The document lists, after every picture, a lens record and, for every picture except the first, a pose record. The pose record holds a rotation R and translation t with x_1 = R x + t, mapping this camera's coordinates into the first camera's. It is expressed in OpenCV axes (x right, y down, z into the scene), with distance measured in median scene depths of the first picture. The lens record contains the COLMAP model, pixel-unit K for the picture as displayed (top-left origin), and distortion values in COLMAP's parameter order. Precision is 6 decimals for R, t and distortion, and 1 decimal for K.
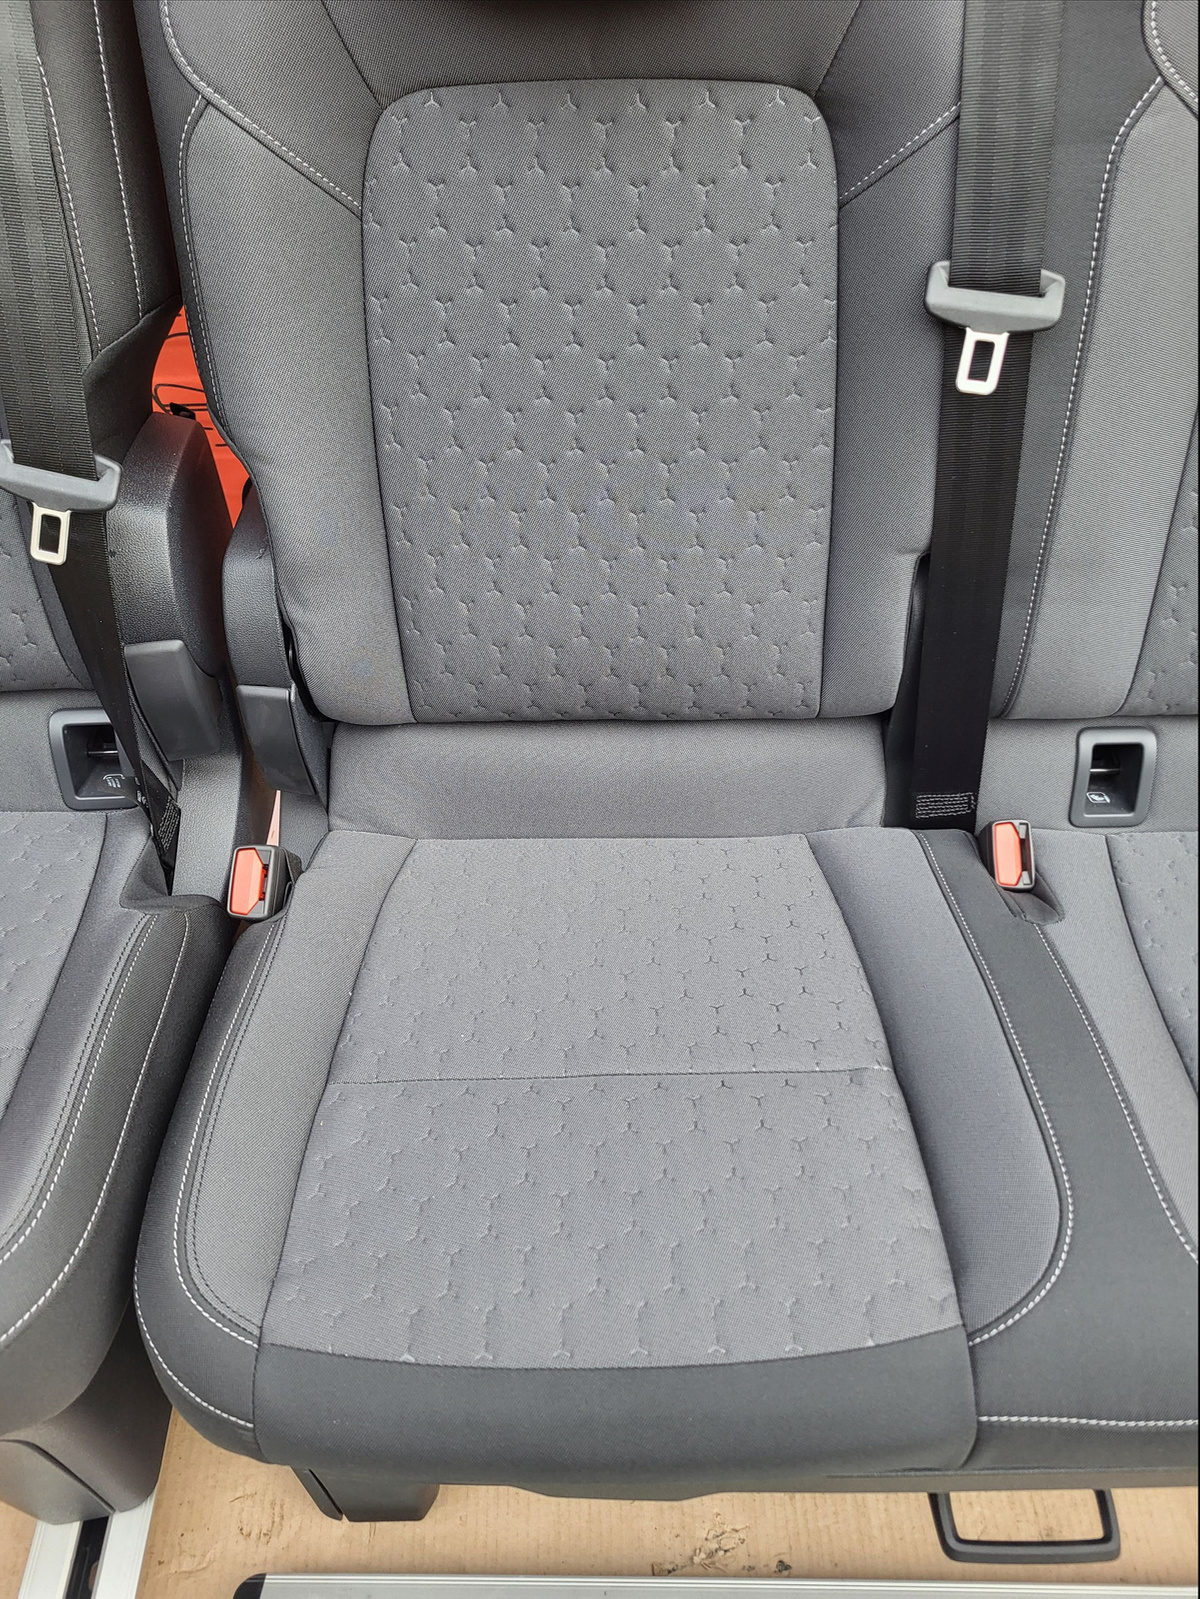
lens RADIAL K [[1205.5, 0, 607.1], [0, 1205.5, 785.8], [0, 0, 1]] dist [0.053422, -0.042805]
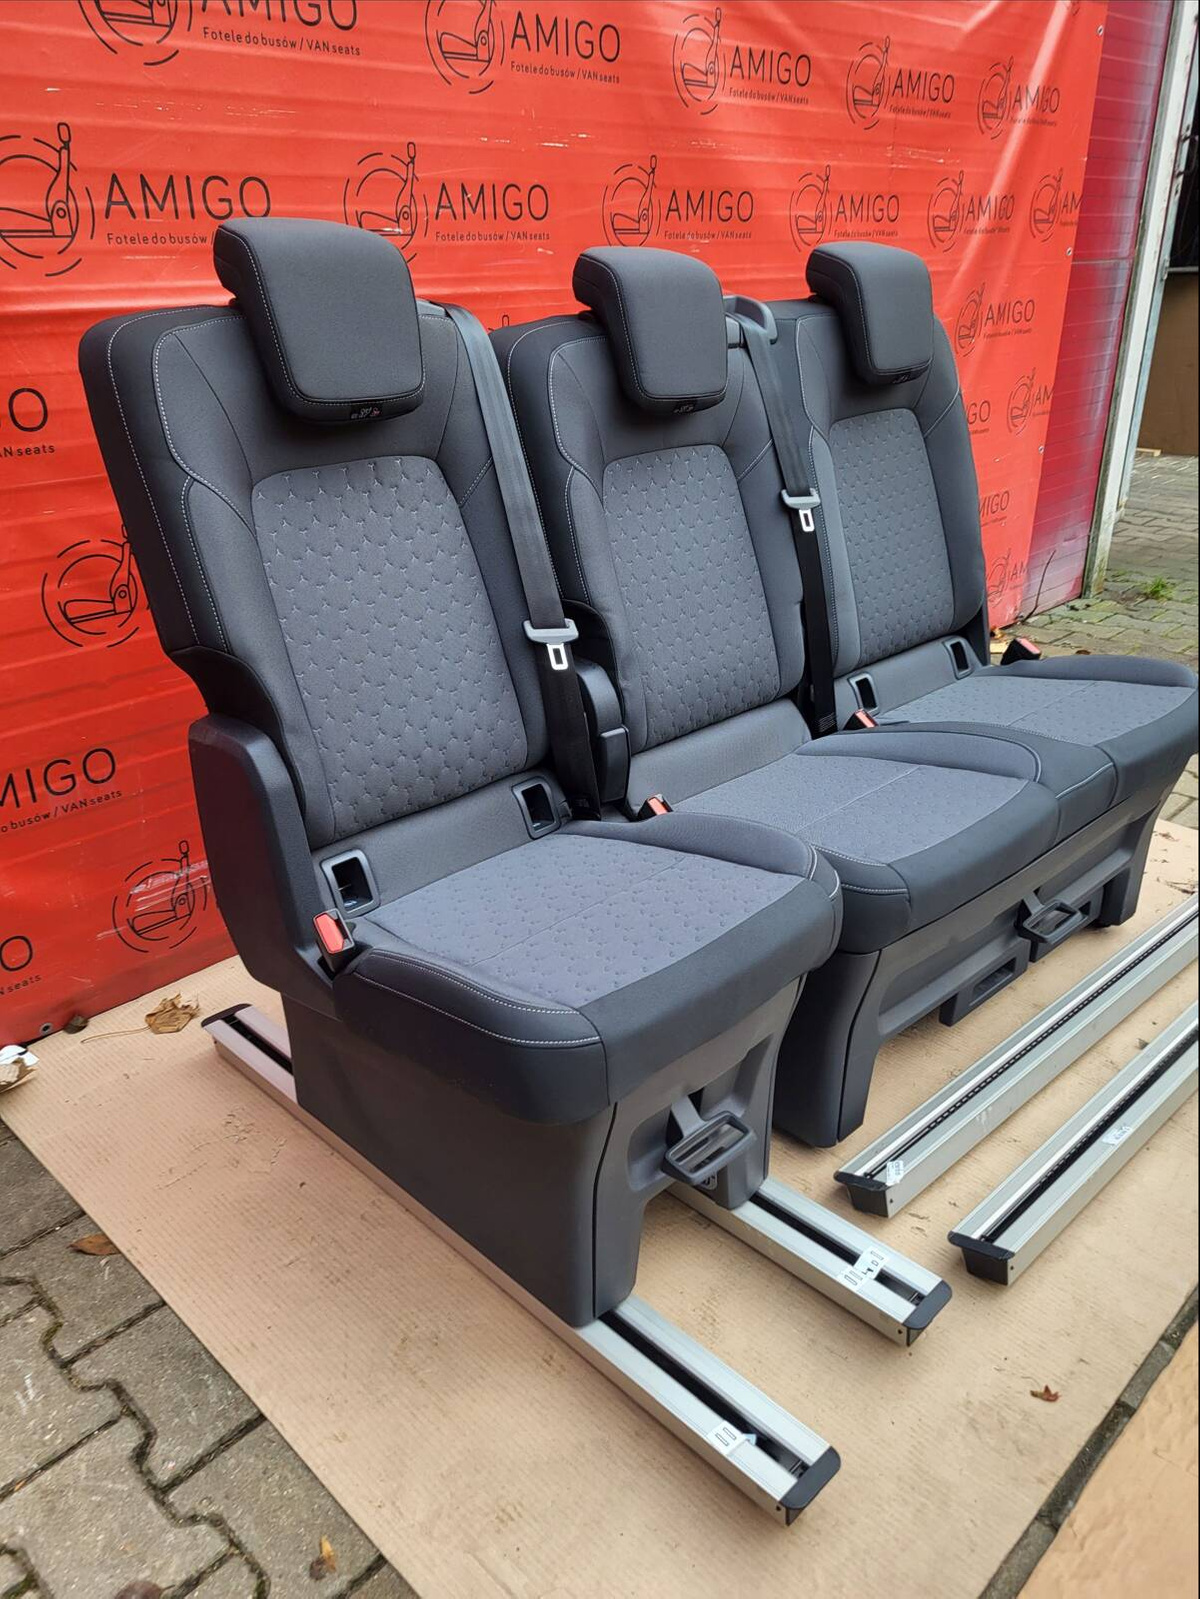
lens RADIAL K [[1205.5, 0, 603.6], [0, 1205.5, 802.9], [0, 0, 1]] dist [0.053422, -0.042805]
pose [[0.718743, -0.281387, 0.635790, -1.586492], [0.509058, 0.835827, -0.205557, 0.416921], [-0.473569, 0.471397, 0.743987, -0.406717]]
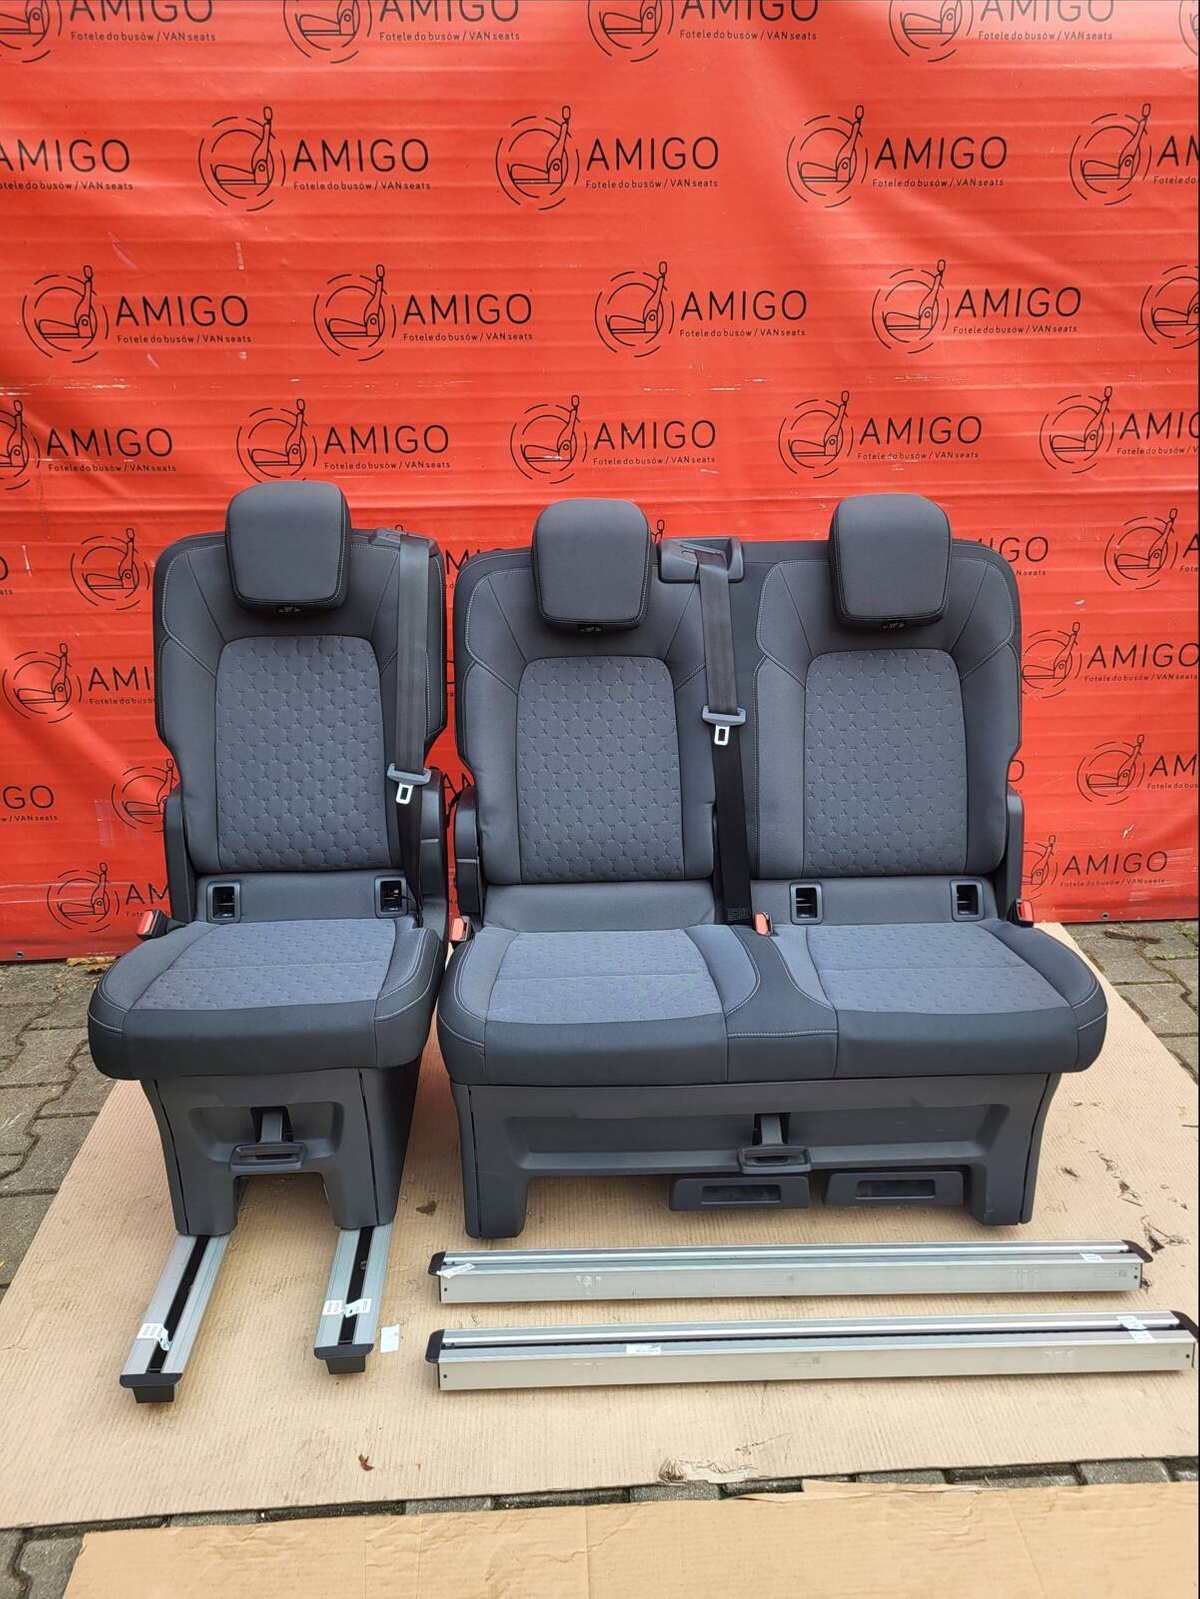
lens RADIAL K [[1205.5, 0, 643.0], [0, 1205.5, 786.1], [0, 0, 1]] dist [0.053422, -0.042805]
pose [[0.998740, -0.006696, 0.049727, -0.035575], [0.027742, 0.899481, -0.436079, 0.913126], [-0.041808, 0.436909, 0.898533, -1.398032]]
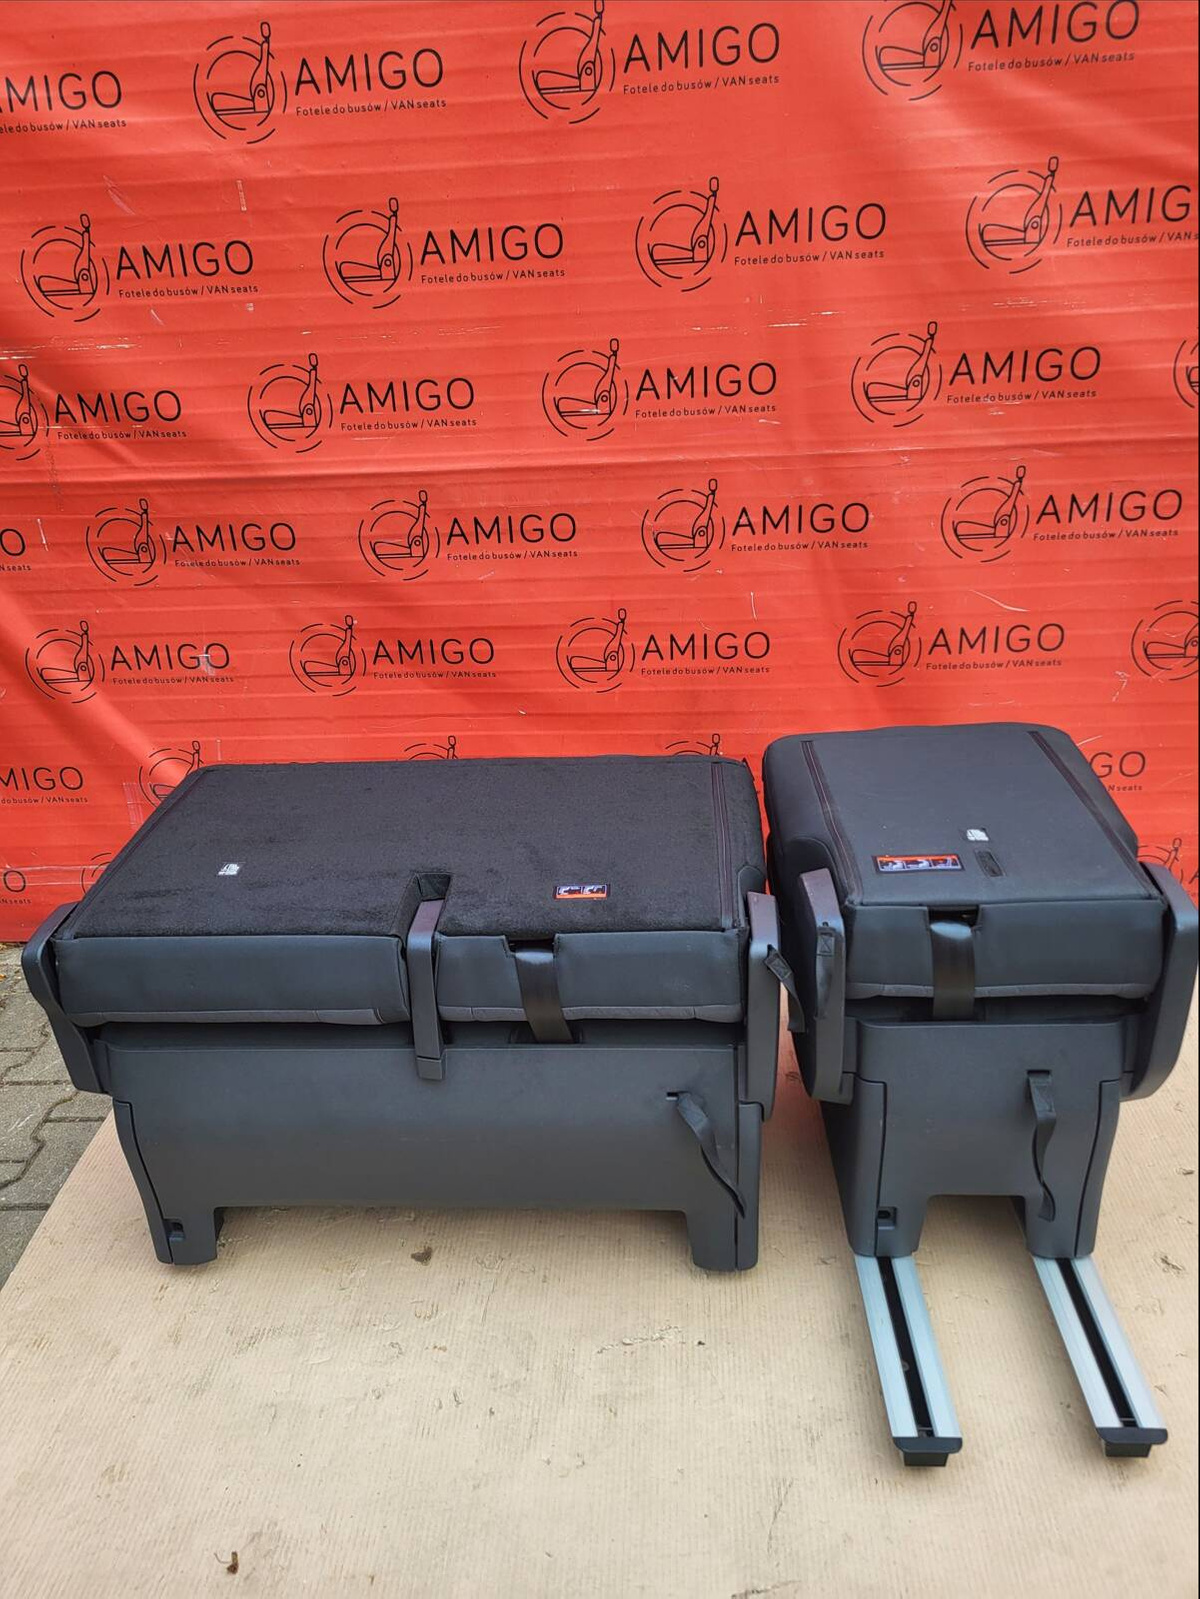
lens RADIAL K [[1205.5, 0, 600.6], [0, 1205.5, 784.6], [0, 0, 1]] dist [0.053422, -0.042805]
pose [[0.995981, 0.009136, -0.089094, 0.166938], [-0.042971, 0.921550, -0.385876, 0.644289], [0.078579, 0.388153, 0.918239, -1.167993]]
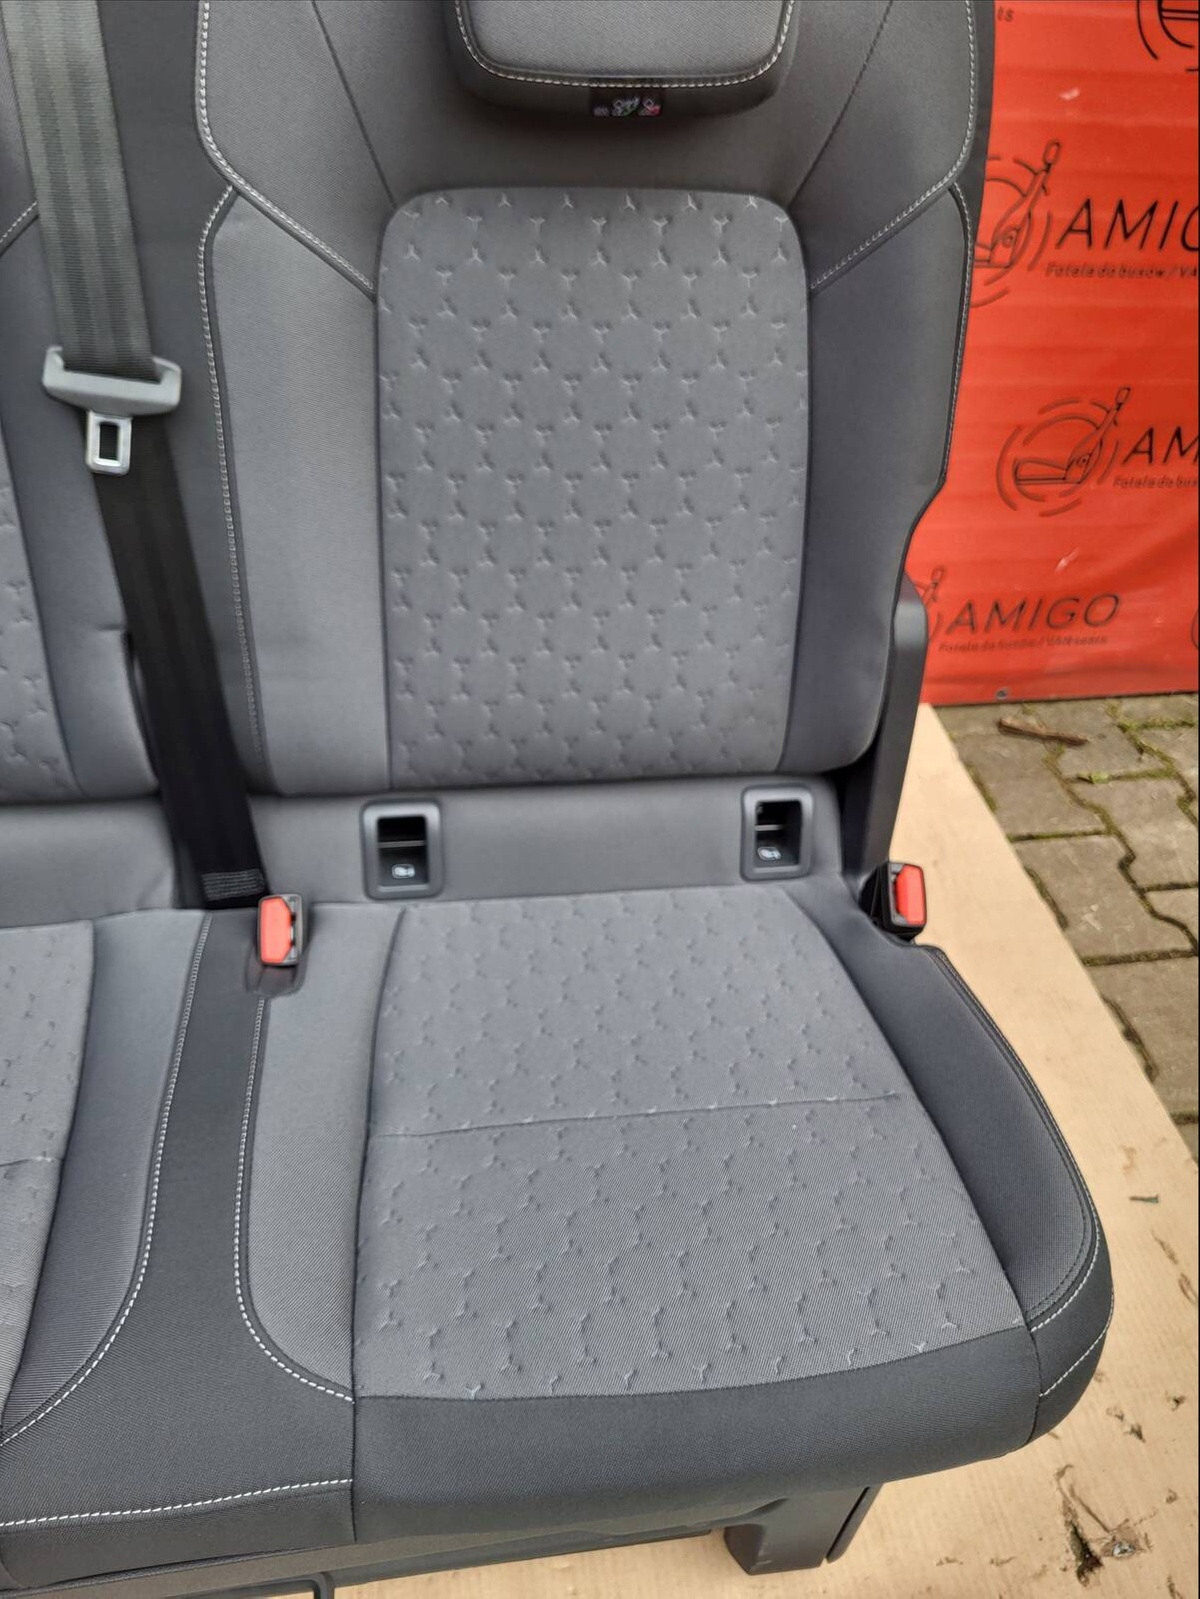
lens RADIAL K [[1205.5, 0, 617.4], [0, 1205.5, 784.5], [0, 0, 1]] dist [0.053422, -0.042805]
pose [[0.985304, -0.029411, 0.168259, 0.463483], [0.045154, 0.994870, -0.090521, 0.042263], [-0.164734, 0.096788, 0.981578, -0.041817]]
